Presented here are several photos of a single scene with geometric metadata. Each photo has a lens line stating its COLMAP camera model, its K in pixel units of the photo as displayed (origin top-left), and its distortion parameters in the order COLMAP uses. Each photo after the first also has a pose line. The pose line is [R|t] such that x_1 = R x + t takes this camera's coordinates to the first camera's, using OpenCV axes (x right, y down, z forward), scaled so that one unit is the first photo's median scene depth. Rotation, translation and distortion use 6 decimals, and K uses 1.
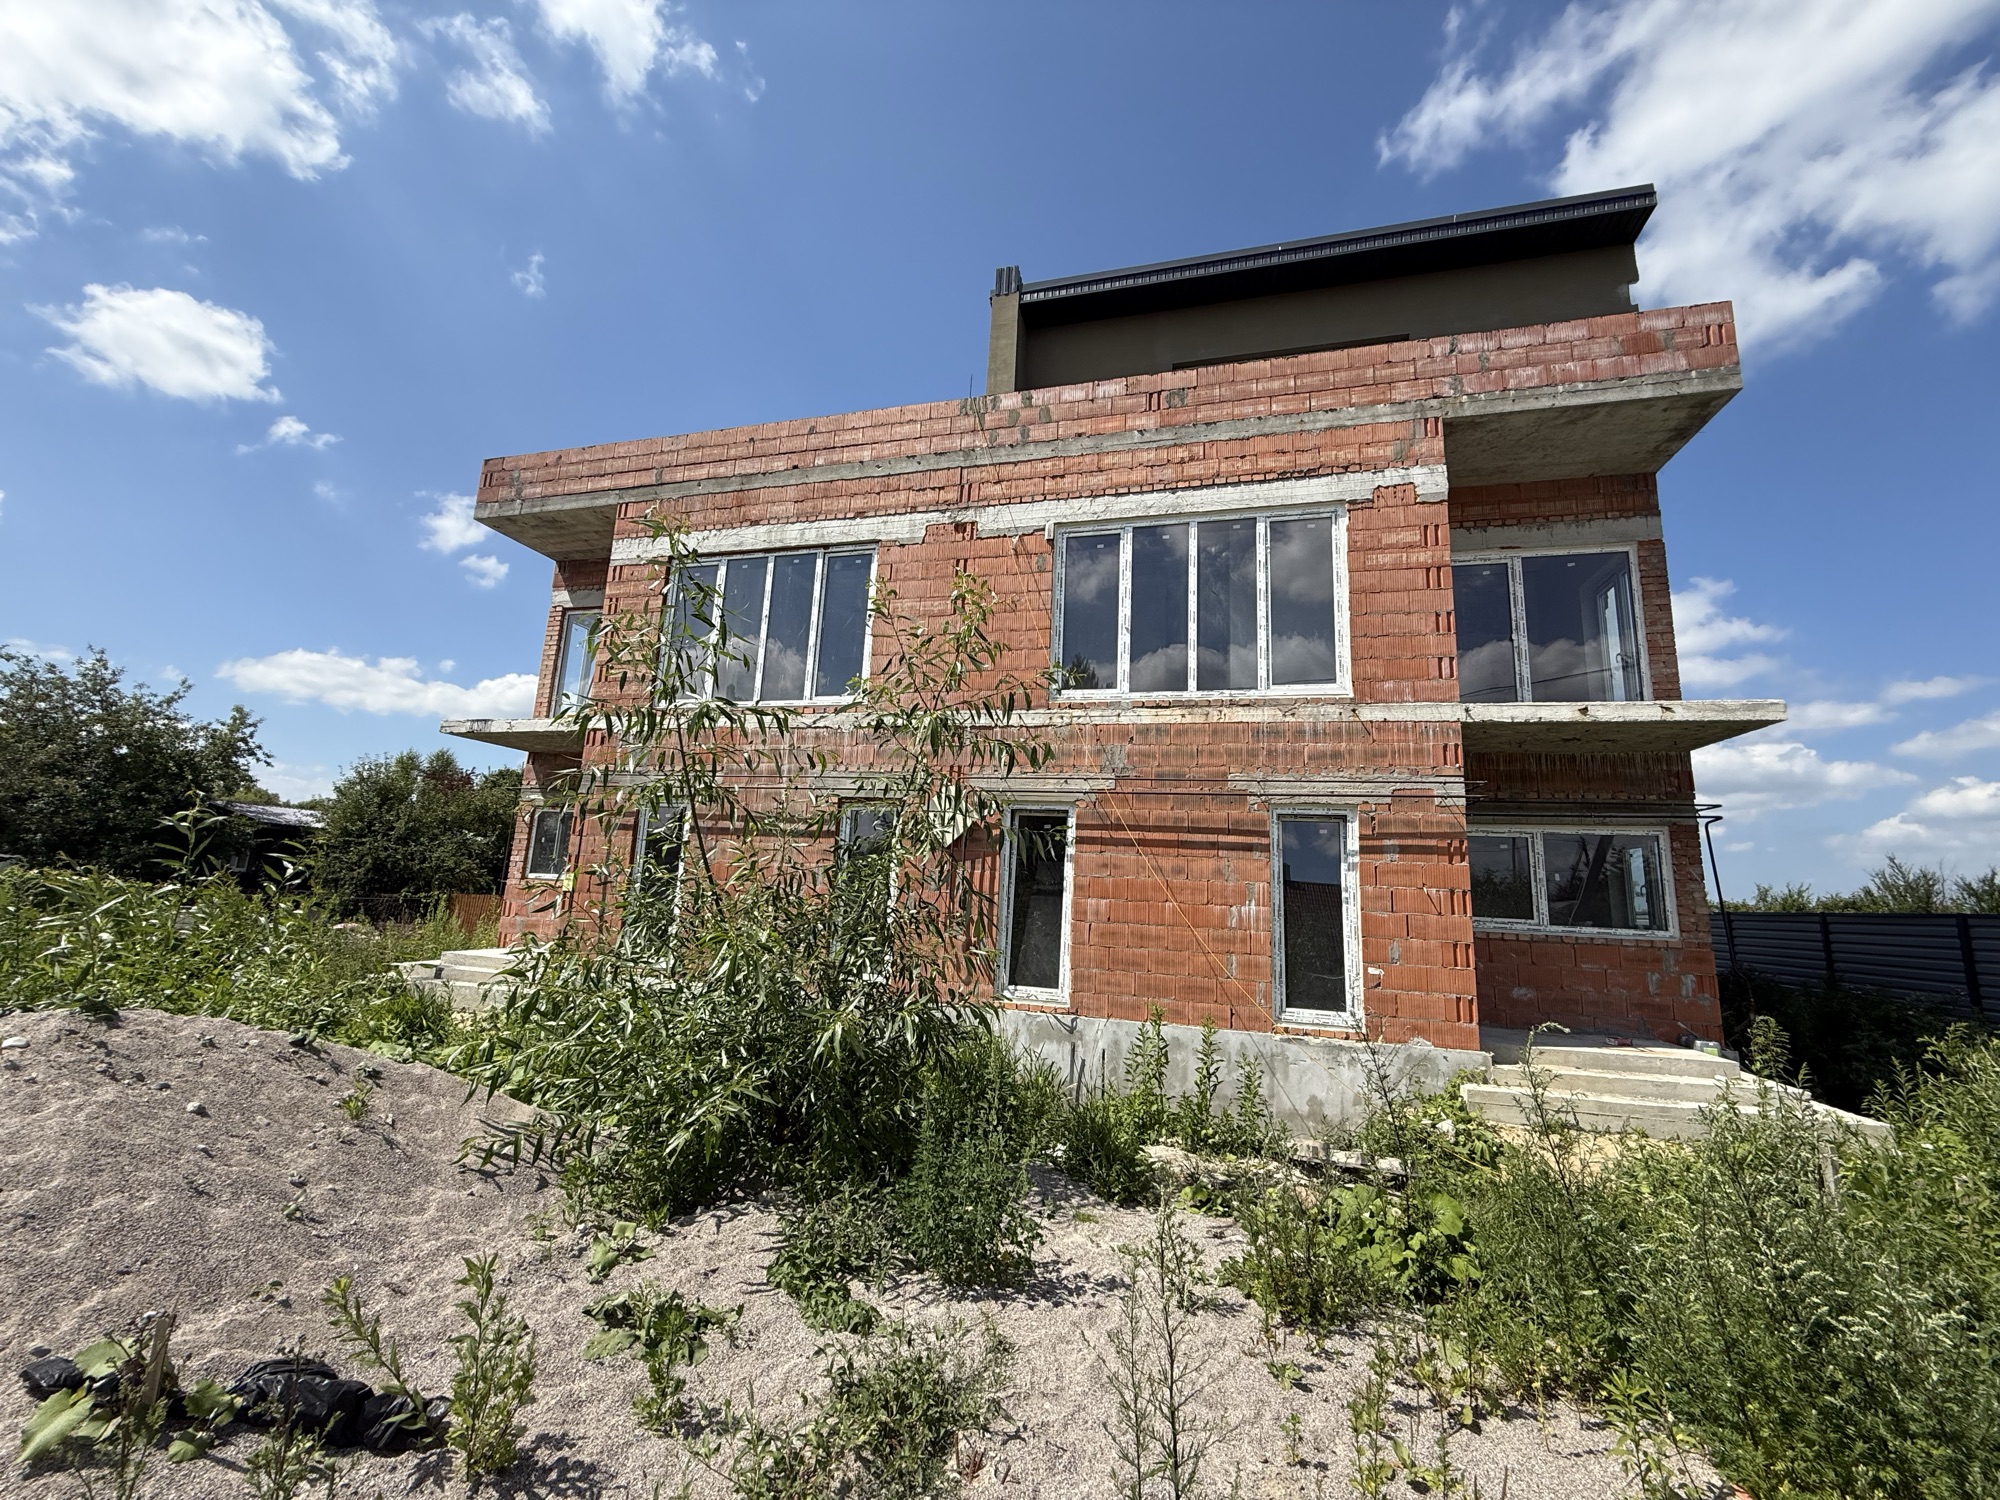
lens RADIAL K [[785.3, 0, 995.5], [0, 785.3, 752.0], [0, 0, 1]] dist [0.001071, 0.000022]
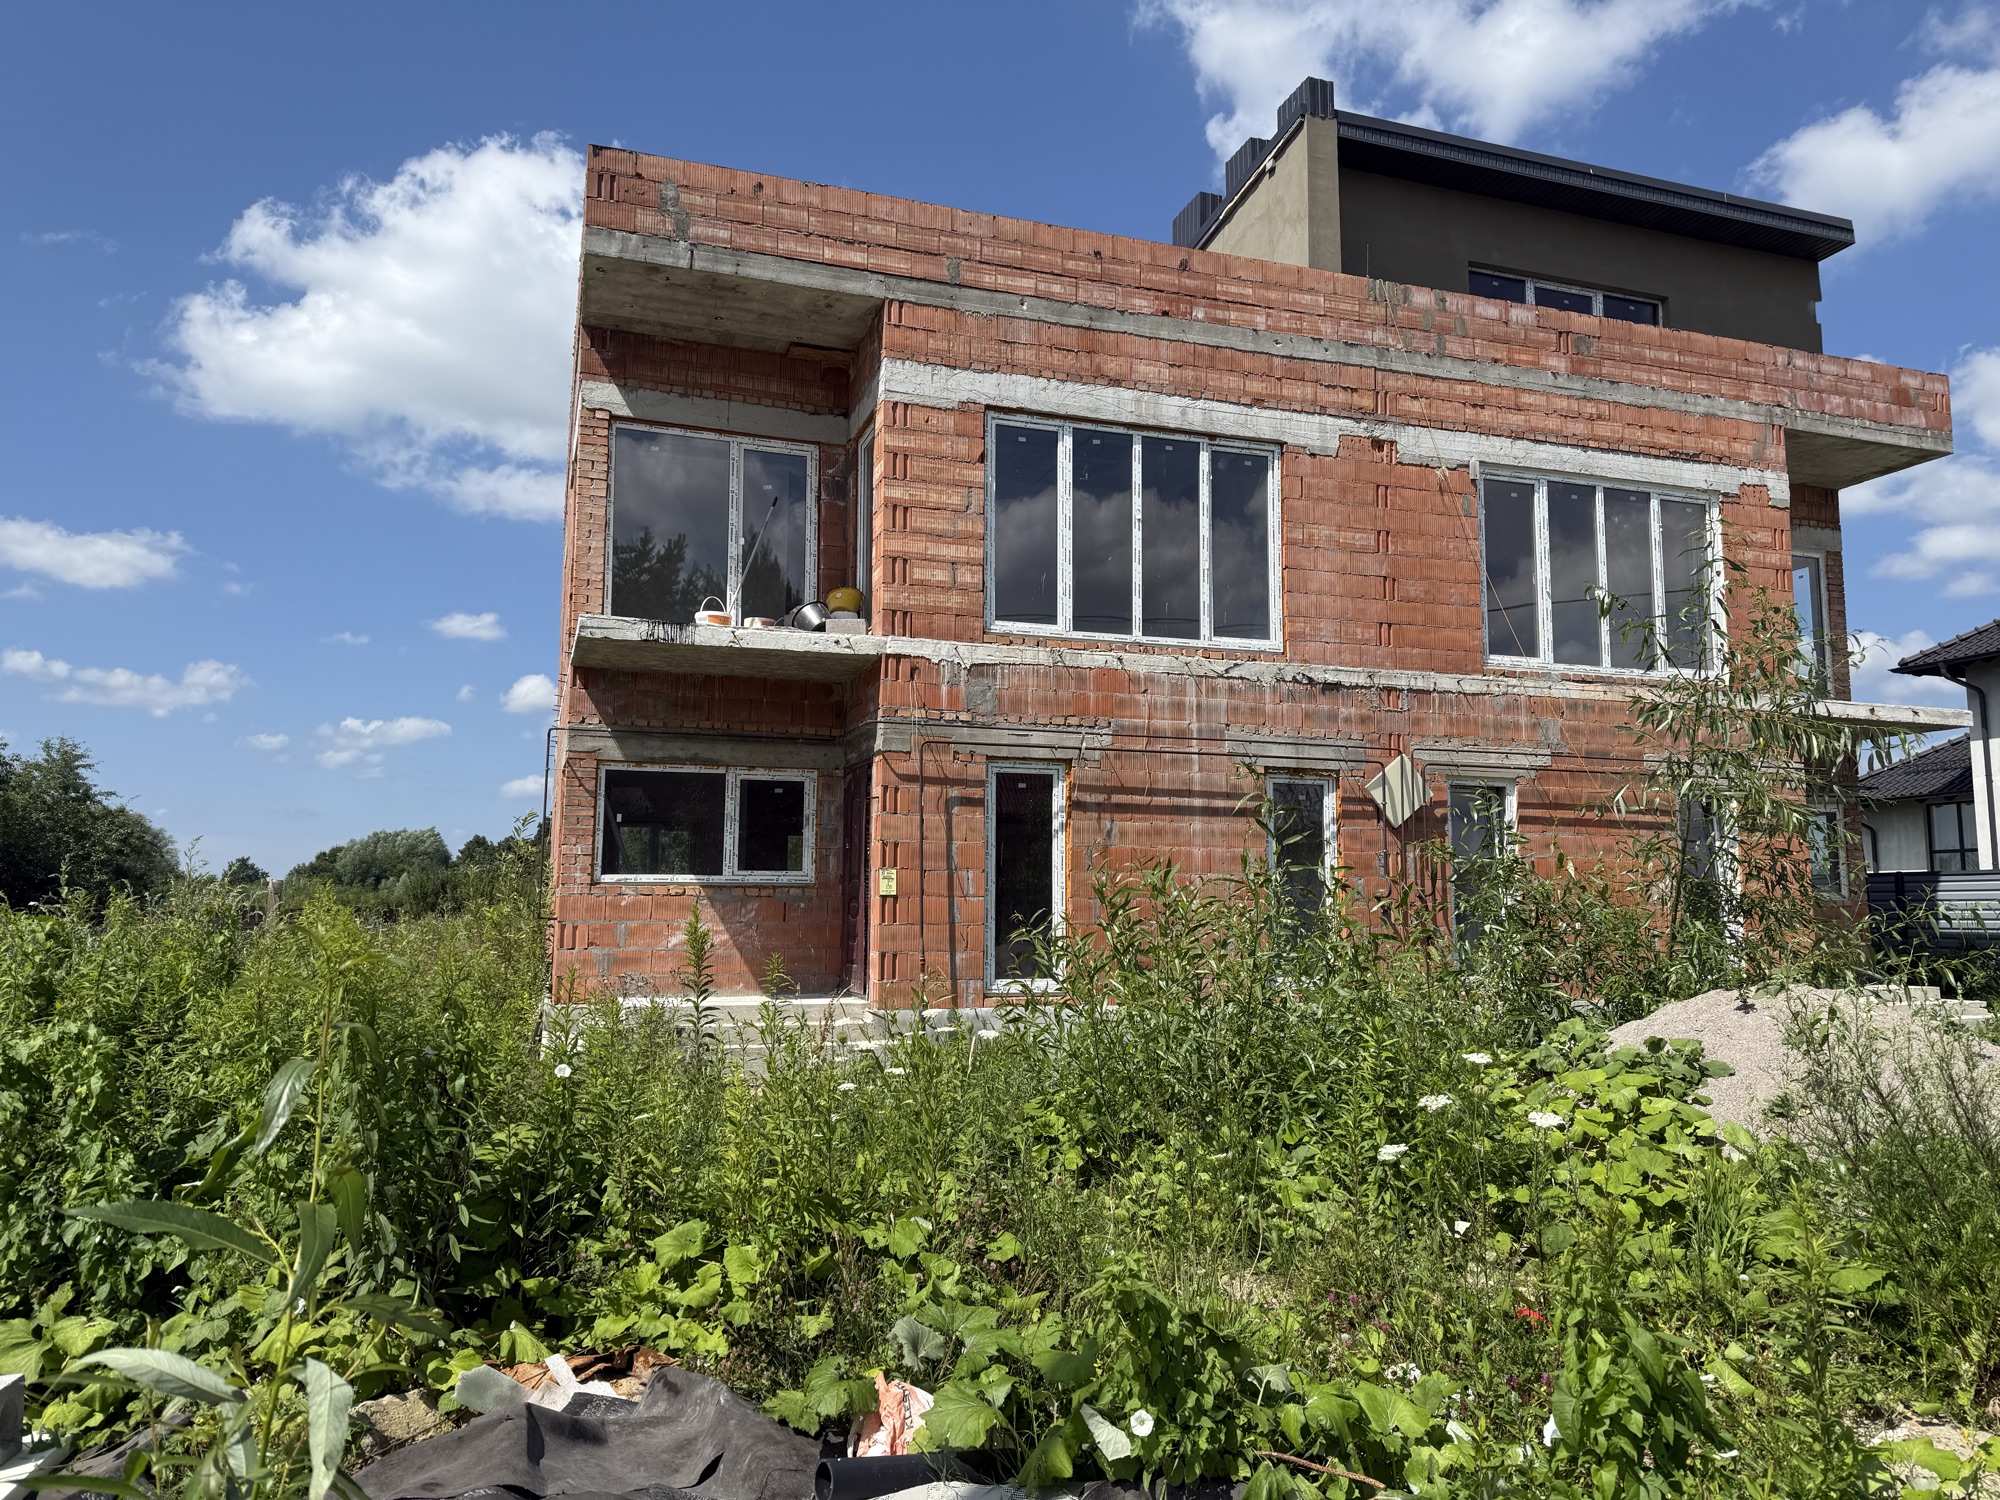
lens RADIAL K [[1382.3, 0, 1008.6], [0, 1382.3, 748.5], [0, 0, 1]] dist [0.161547, -0.301573]
pose [[0.829621, 0.021805, 0.557902, -1.284430], [-0.064827, 0.996241, 0.057463, -0.027966], [-0.554551, -0.083840, 0.827915, -0.043048]]
